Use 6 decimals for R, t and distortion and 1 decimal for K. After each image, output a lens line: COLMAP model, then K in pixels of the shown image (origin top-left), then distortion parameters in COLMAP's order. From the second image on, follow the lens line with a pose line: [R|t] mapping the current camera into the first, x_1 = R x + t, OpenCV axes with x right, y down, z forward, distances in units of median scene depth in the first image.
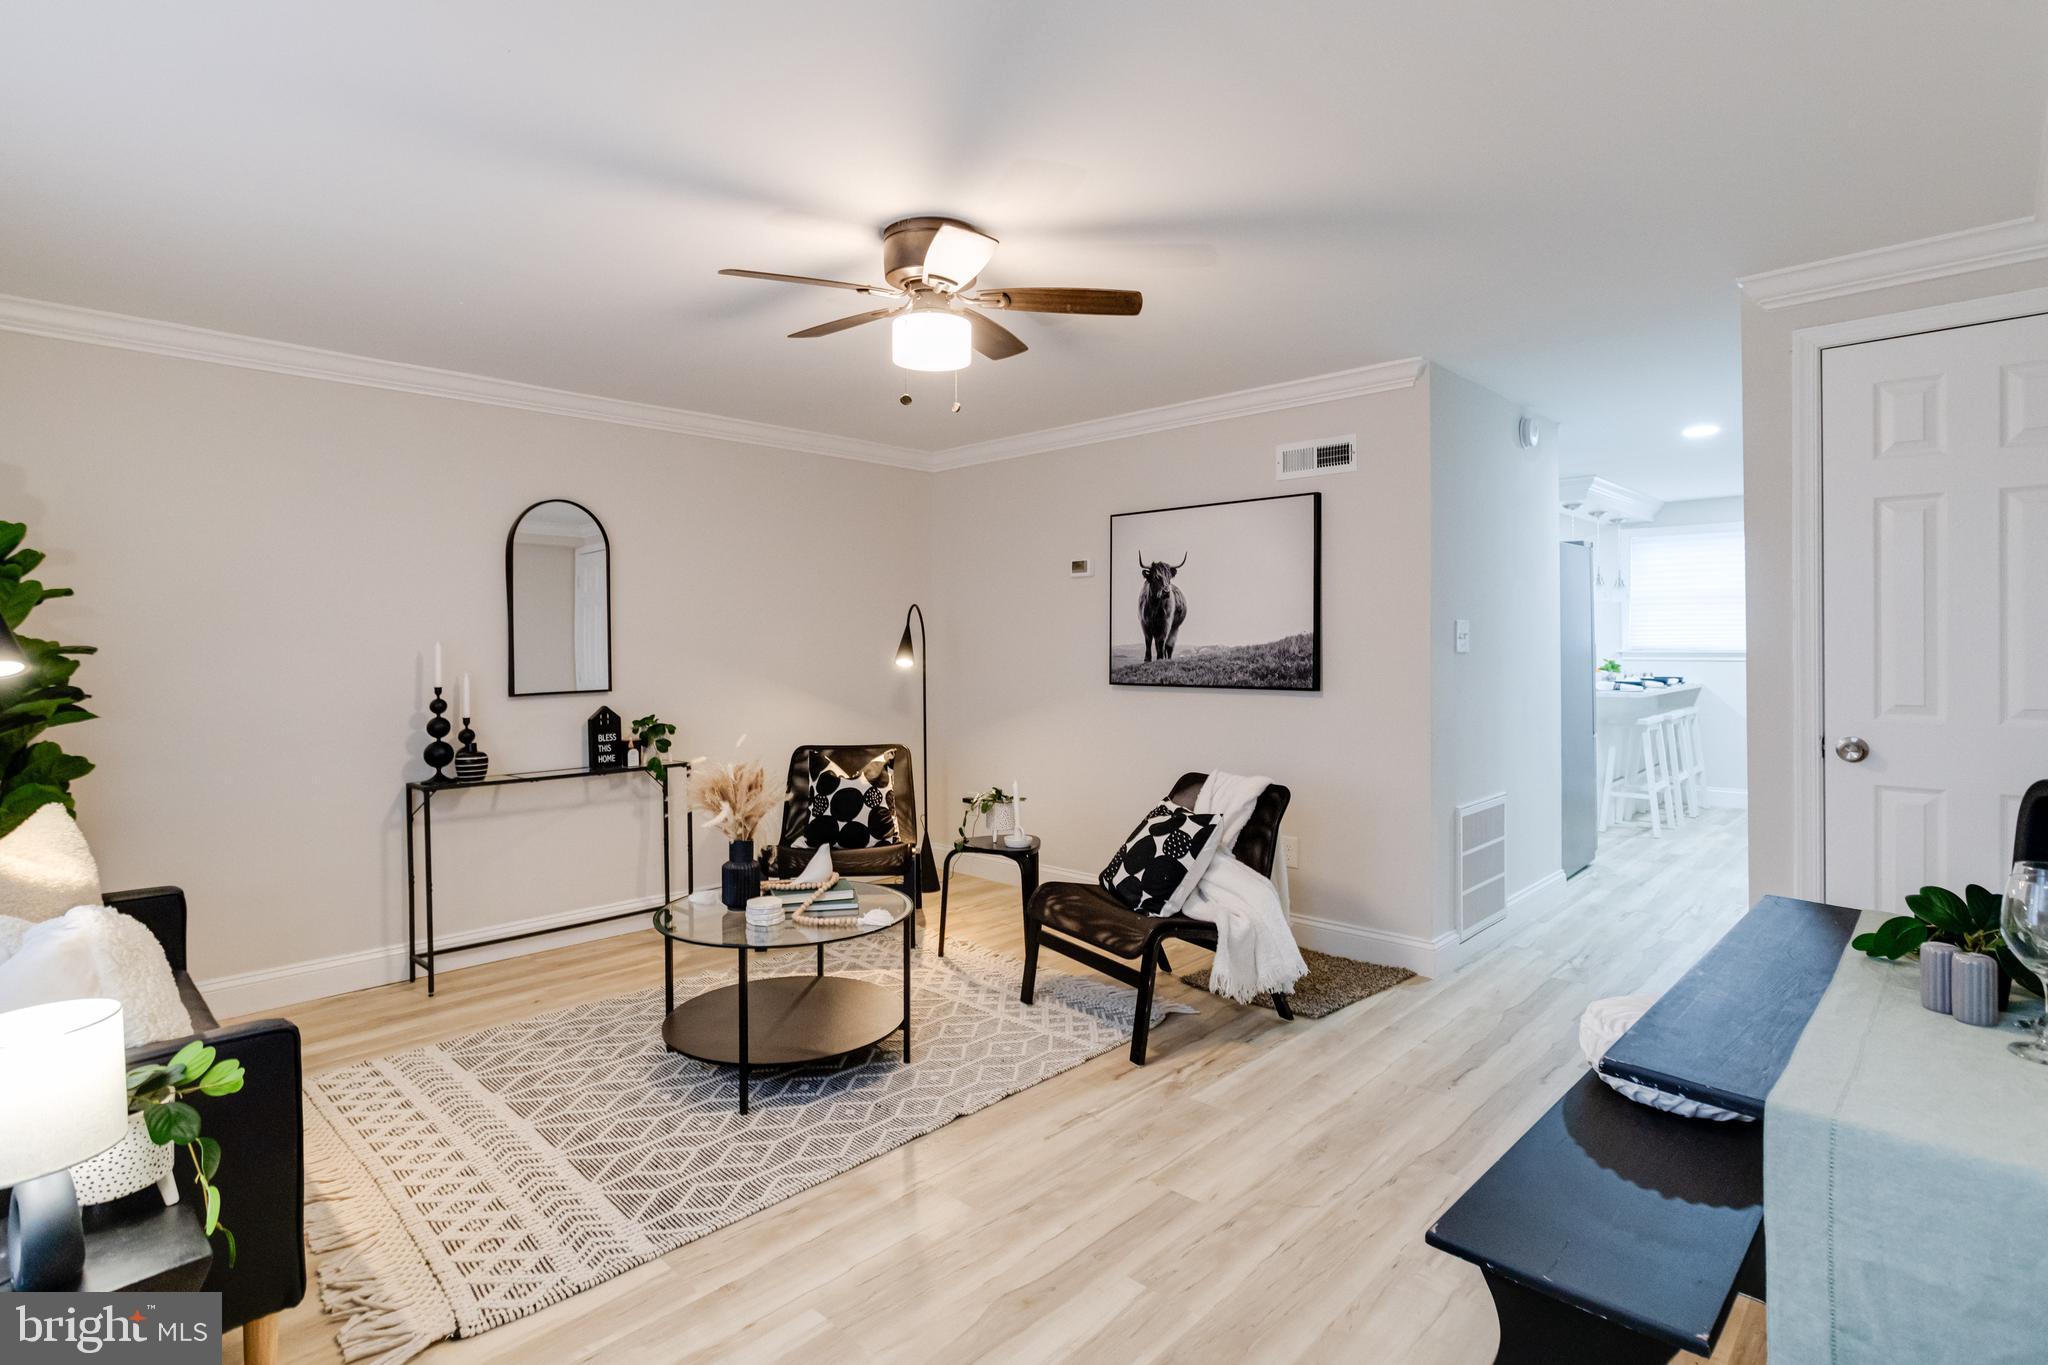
lens RADIAL K [[1021.3, 0, 1004.3], [0, 1021.3, 639.1], [0, 0, 1]] dist [-0.021766, 0.012191]
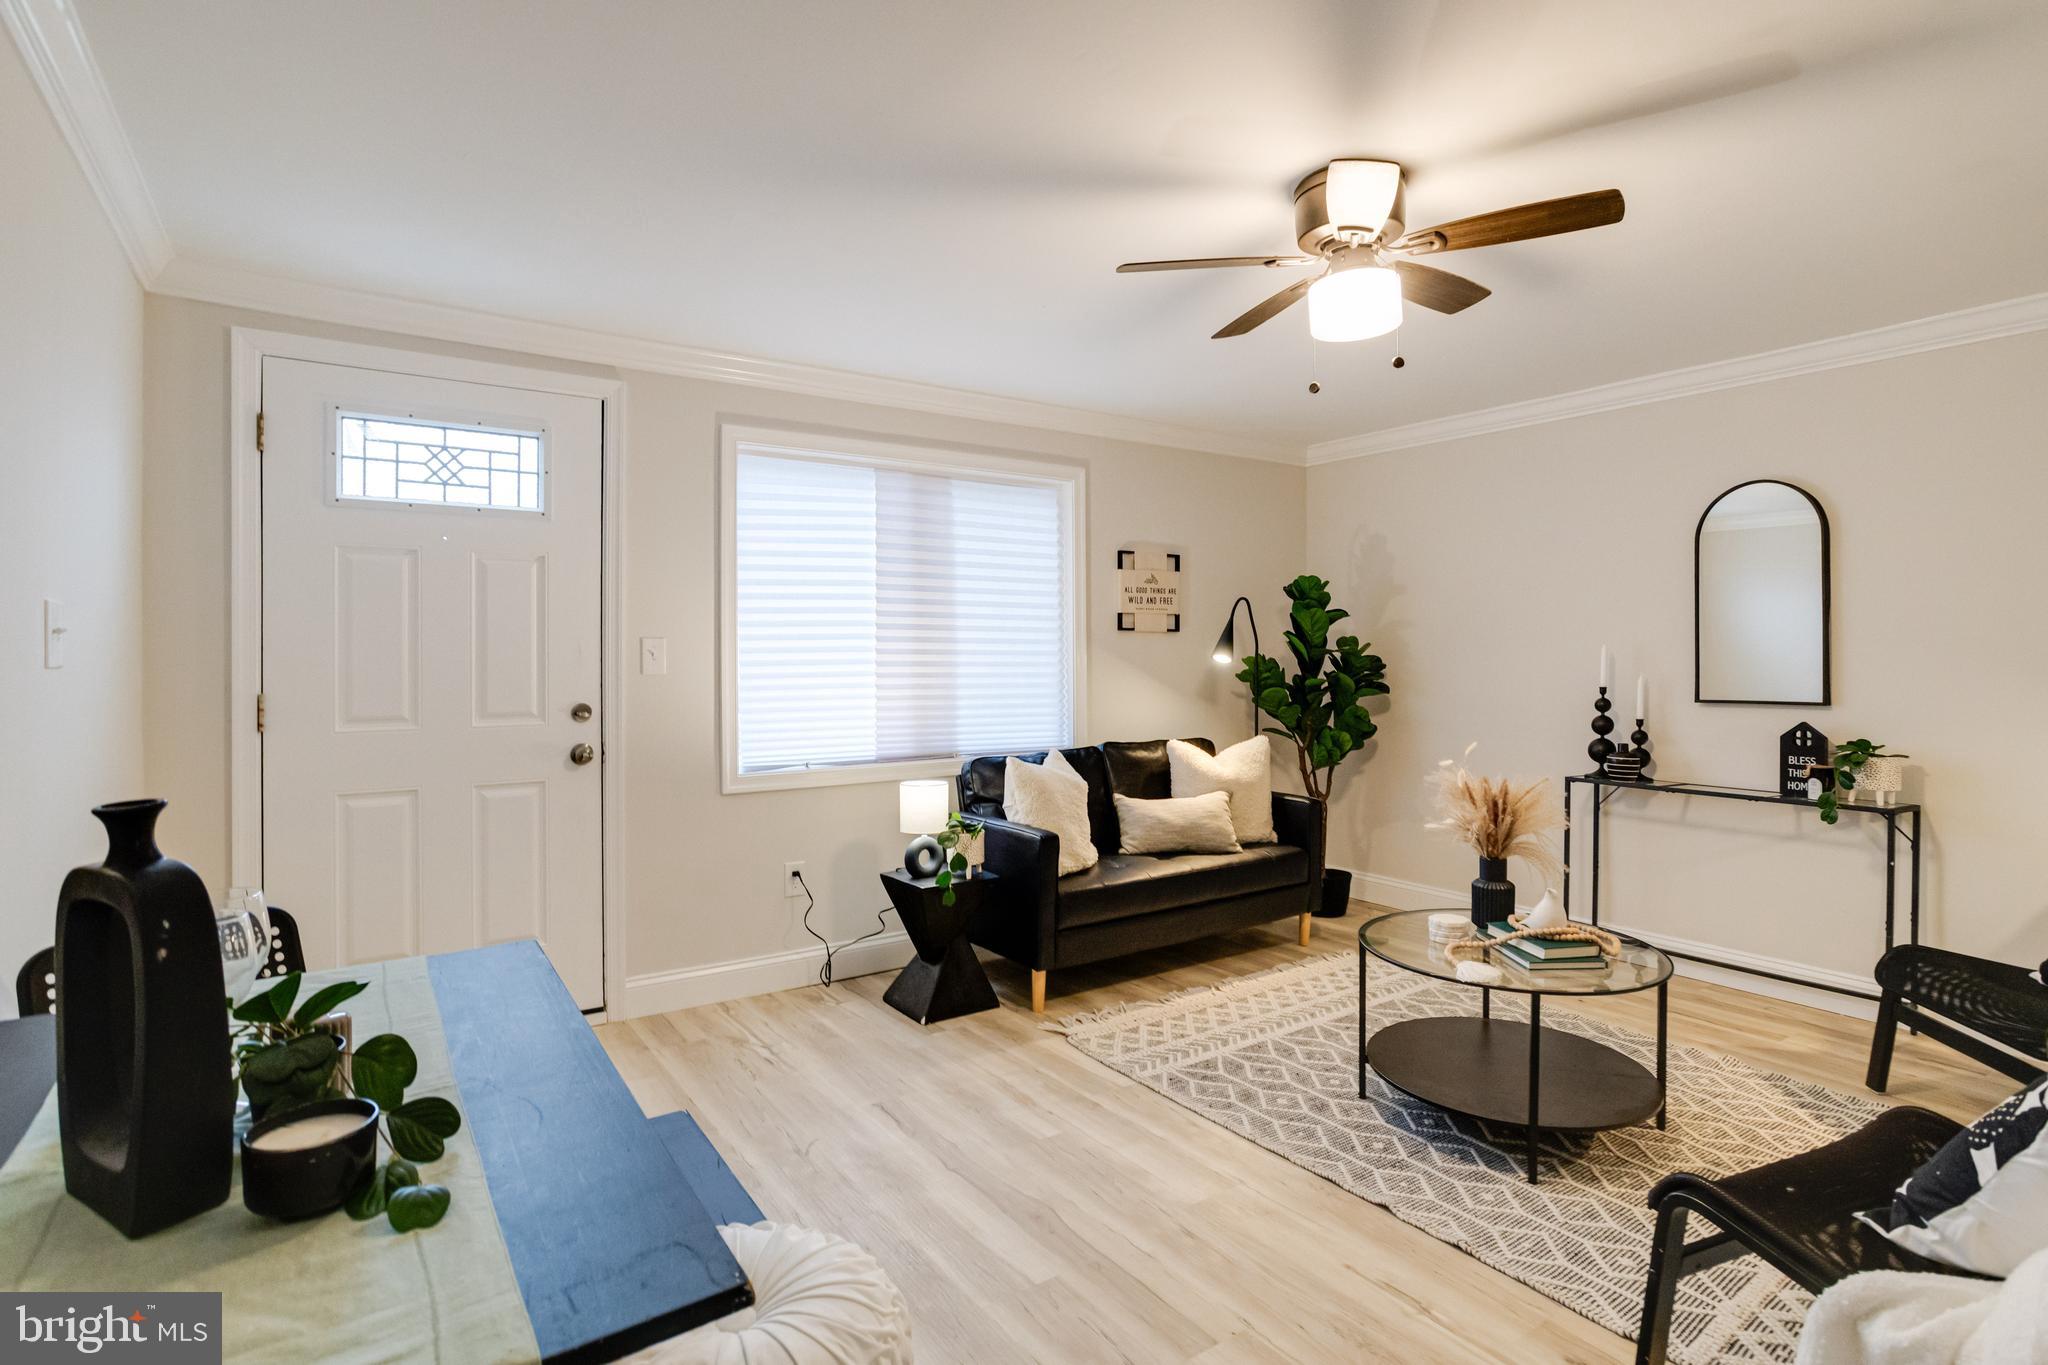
lens RADIAL K [[1021.3, 0, 1041.2], [0, 1021.3, 651.0], [0, 0, 1]] dist [-0.021766, 0.012191]
pose [[-0.177476, 0.001532, -0.984124, 0.539010], [-0.001180, 0.999998, 0.001769, 0.008689], [0.984124, 0.001475, -0.177474, 0.570996]]
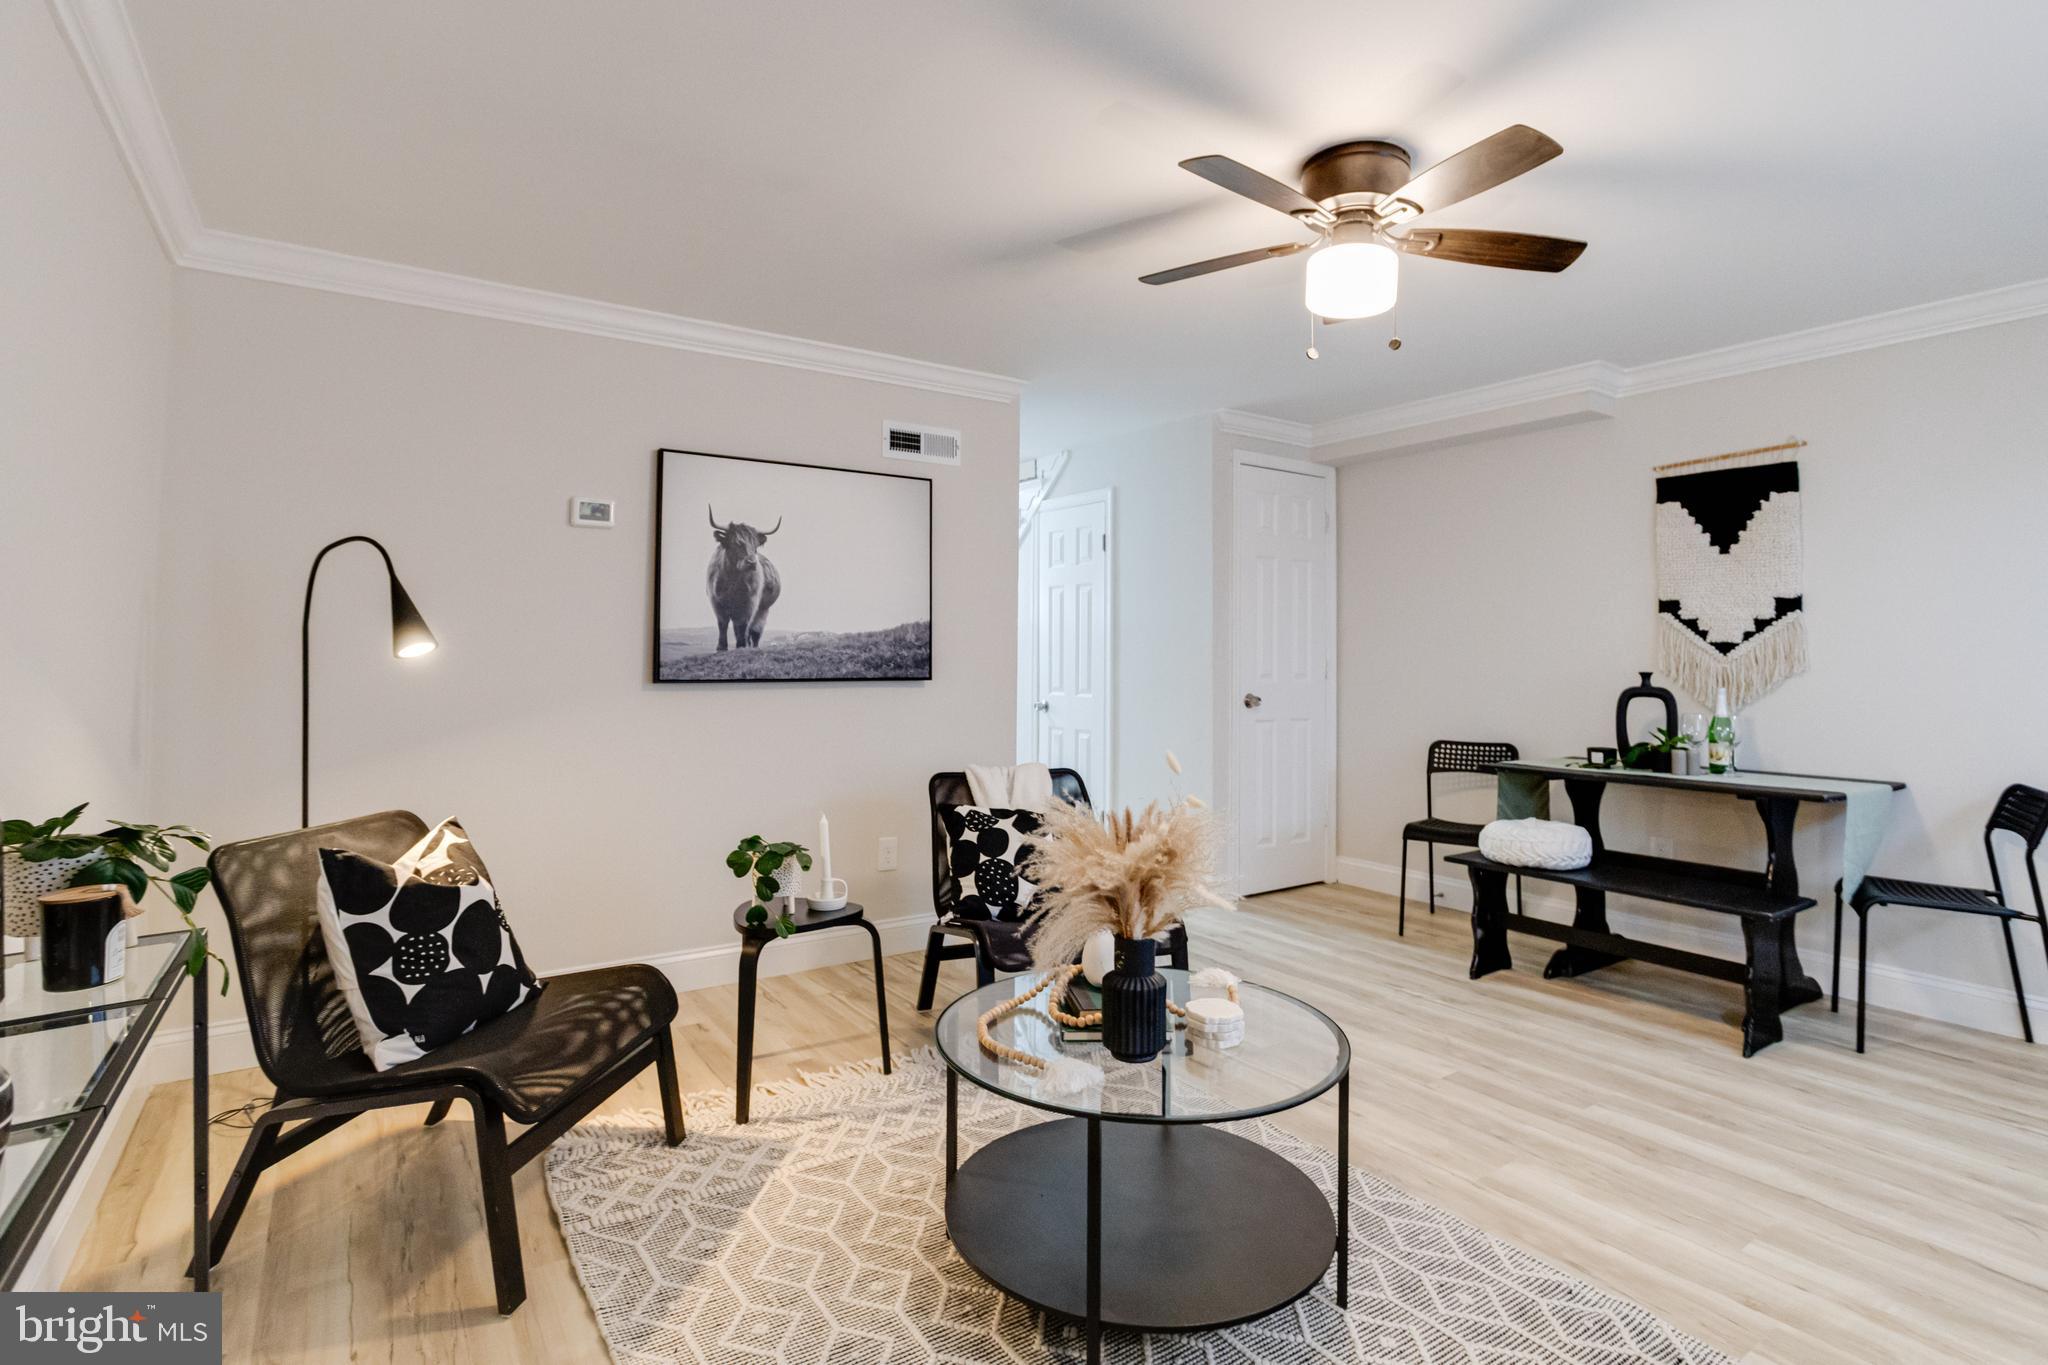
lens RADIAL K [[1021.3, 0, 1027.3], [0, 1021.3, 627.1], [0, 0, 1]] dist [-0.021766, 0.012191]
pose [[0.189605, 0.036154, 0.981195, -0.634562], [-0.005176, 0.999345, -0.035823, 0.034030], [-0.981847, 0.001713, 0.189668, 0.712137]]
